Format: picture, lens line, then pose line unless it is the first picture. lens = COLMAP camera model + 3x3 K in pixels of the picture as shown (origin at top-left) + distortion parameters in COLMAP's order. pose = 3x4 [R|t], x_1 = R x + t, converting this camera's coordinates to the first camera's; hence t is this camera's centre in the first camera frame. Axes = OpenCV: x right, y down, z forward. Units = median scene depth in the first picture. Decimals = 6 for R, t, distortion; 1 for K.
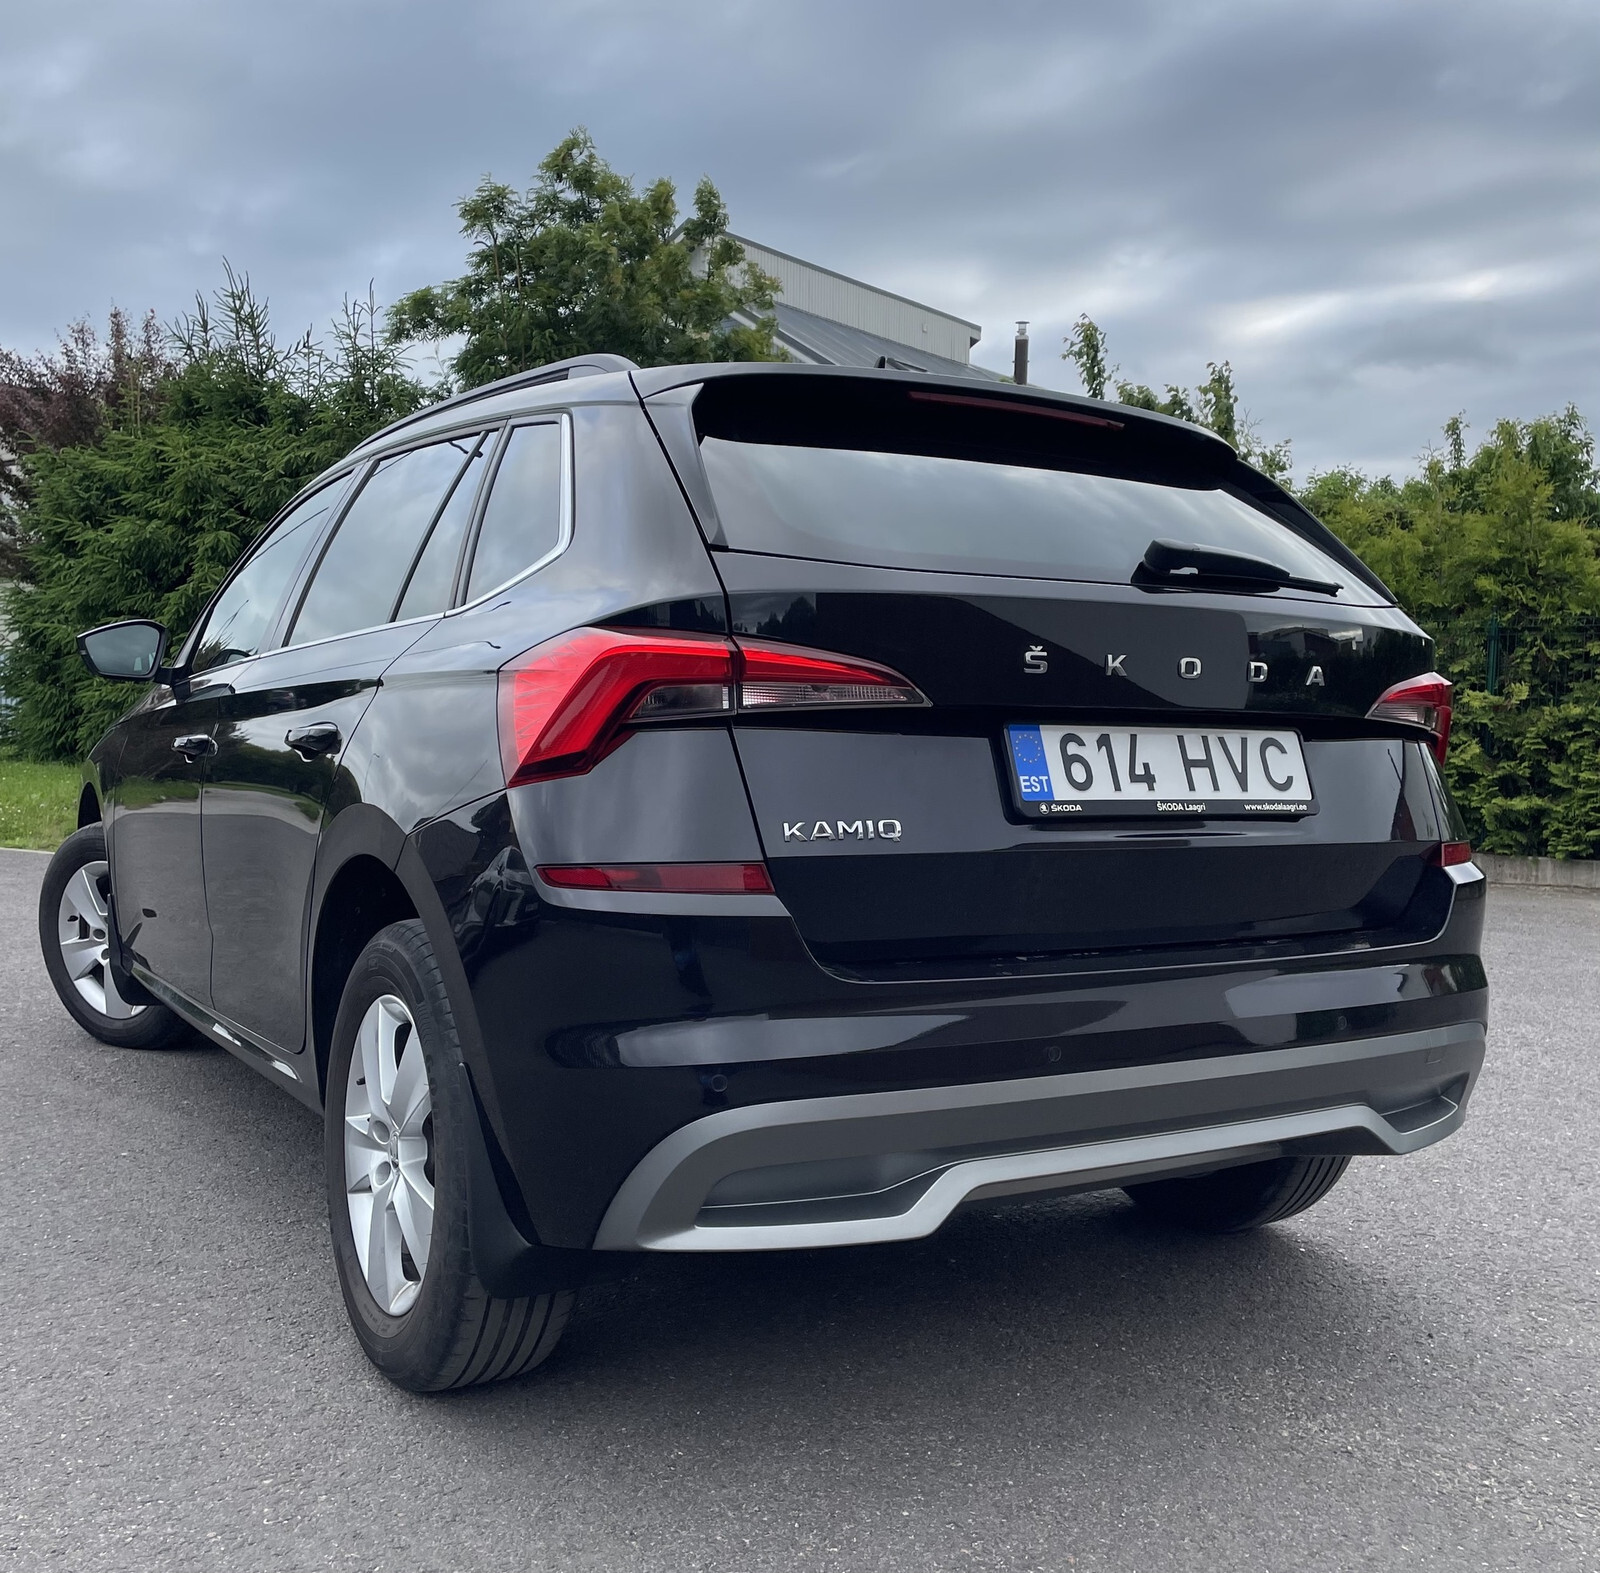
lens RADIAL K [[1638.2, 0, 800.0], [0, 1638.2, 786.5], [0, 0, 1]] dist [0.049556, 0.004021]
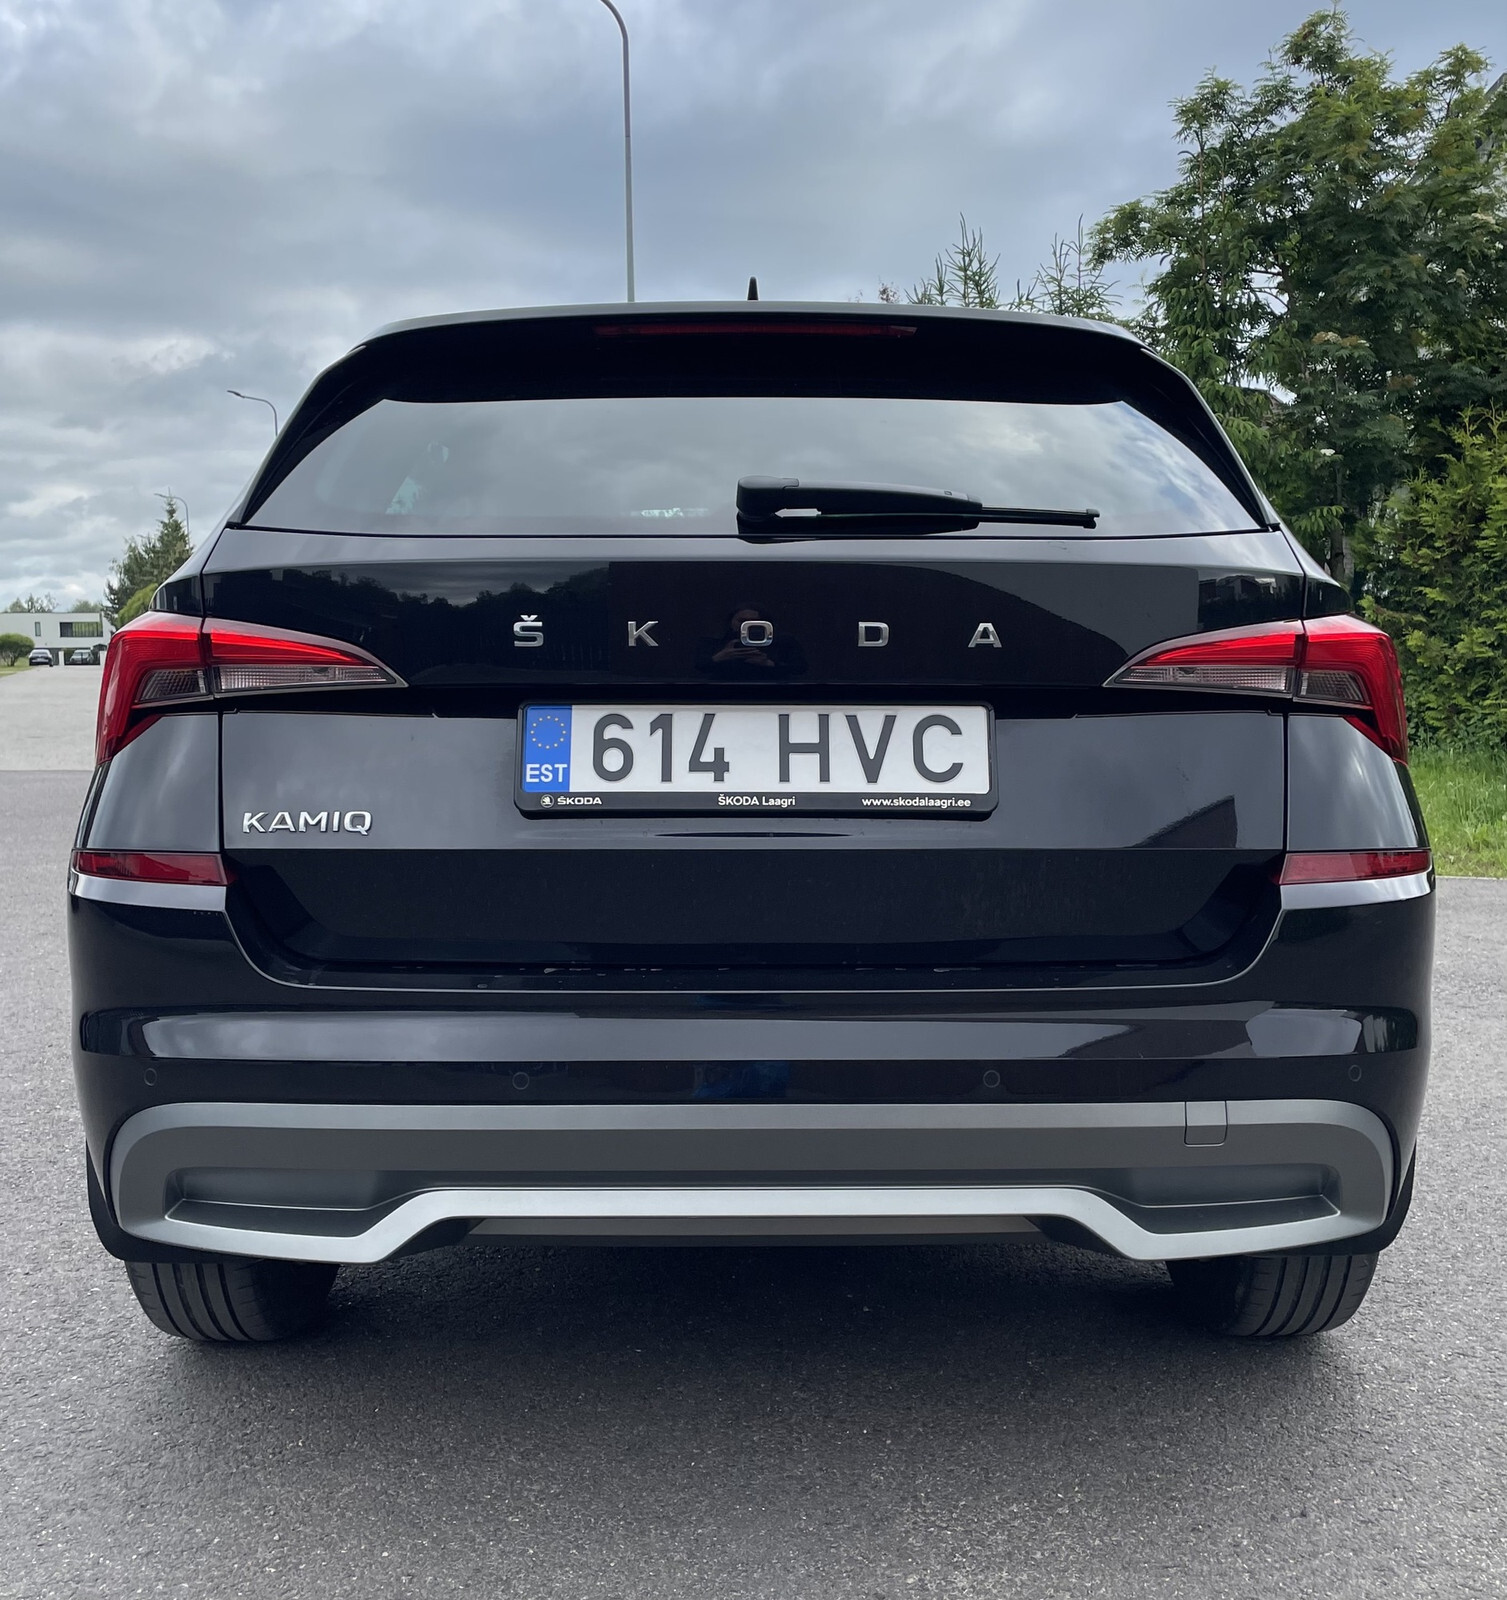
lens RADIAL K [[1710.3, 0, 770.8], [0, 1710.3, 801.7], [0, 0, 1]] dist [0.046391, -0.034969]
pose [[0.869753, 0.020958, -0.493042, 0.668294], [-0.001529, 0.999207, 0.039777, -0.021787], [0.493485, -0.033843, 0.869096, 0.254896]]
